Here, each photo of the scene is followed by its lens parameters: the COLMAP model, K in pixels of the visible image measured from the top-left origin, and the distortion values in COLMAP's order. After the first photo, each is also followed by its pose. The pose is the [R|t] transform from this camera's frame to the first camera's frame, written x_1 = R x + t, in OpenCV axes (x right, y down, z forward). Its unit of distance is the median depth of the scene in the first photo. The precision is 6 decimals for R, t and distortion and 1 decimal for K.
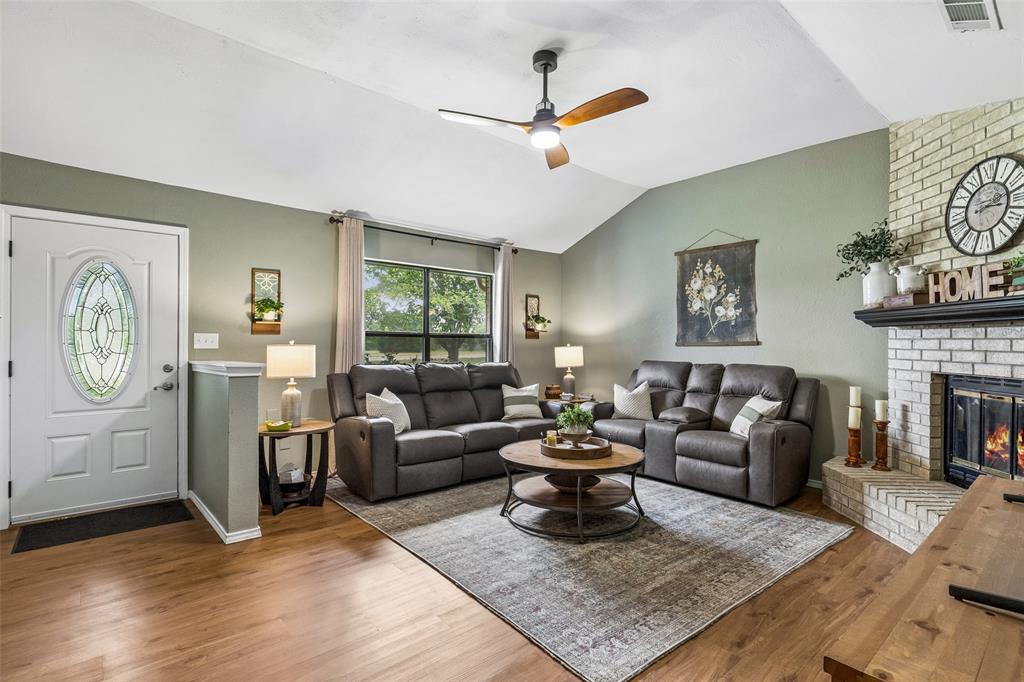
lens RADIAL K [[496.7, 0, 515.5], [0, 496.7, 342.3], [0, 0, 1]] dist [0.014478, 0.000072]
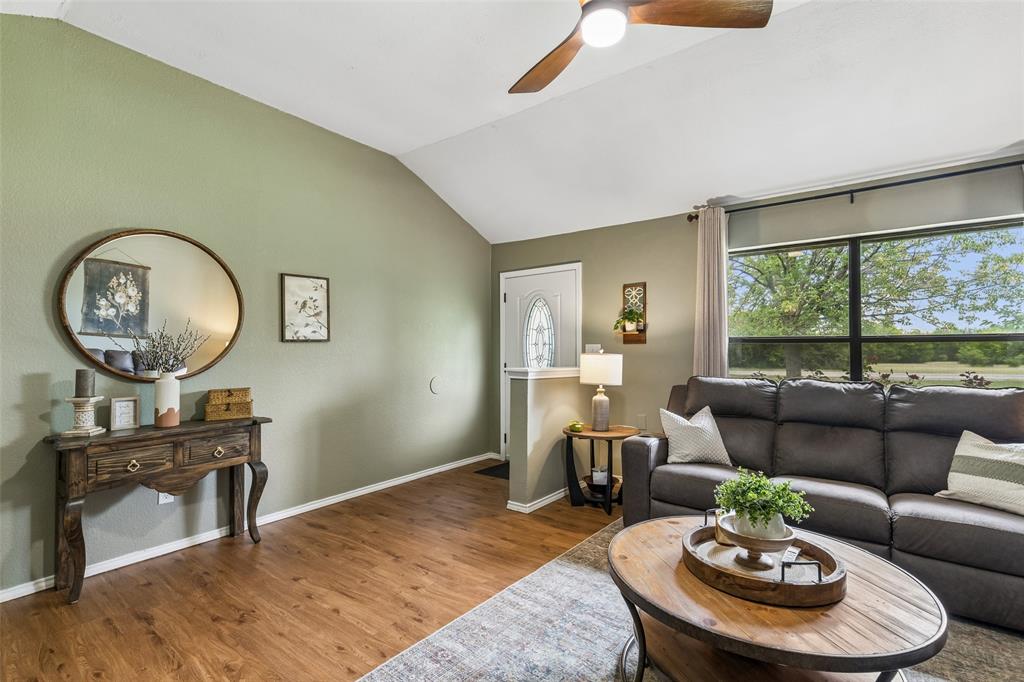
lens RADIAL K [[463.5, 0, 513.5], [0, 463.5, 344.3], [0, 0, 1]] dist [0.010659, -0.001154]
pose [[0.217379, -0.026965, -0.975715, 0.748776], [-0.001874, 0.999605, -0.028042, 0.023364], [0.976085, 0.007924, 0.217243, 0.958429]]
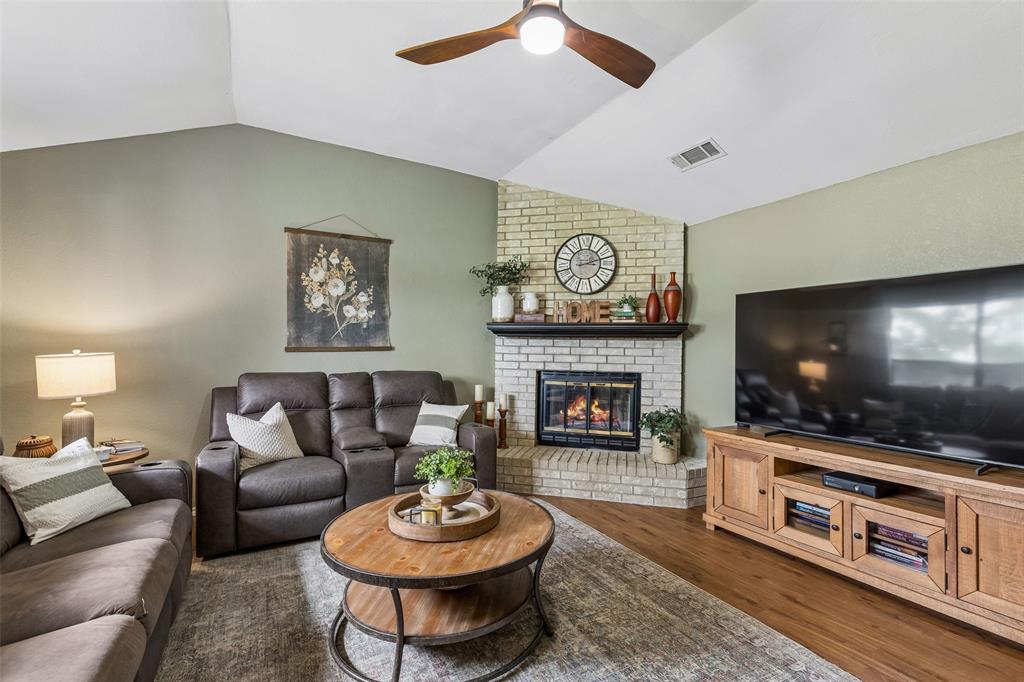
lens RADIAL K [[463.5, 0, 515.0], [0, 463.5, 346.0], [0, 0, 1]] dist [0.010659, -0.001154]
pose [[0.190838, -0.000674, 0.981621, -0.334021], [-0.010626, 0.999940, 0.002752, -0.007657], [-0.981564, -0.010956, 0.190819, 0.580681]]
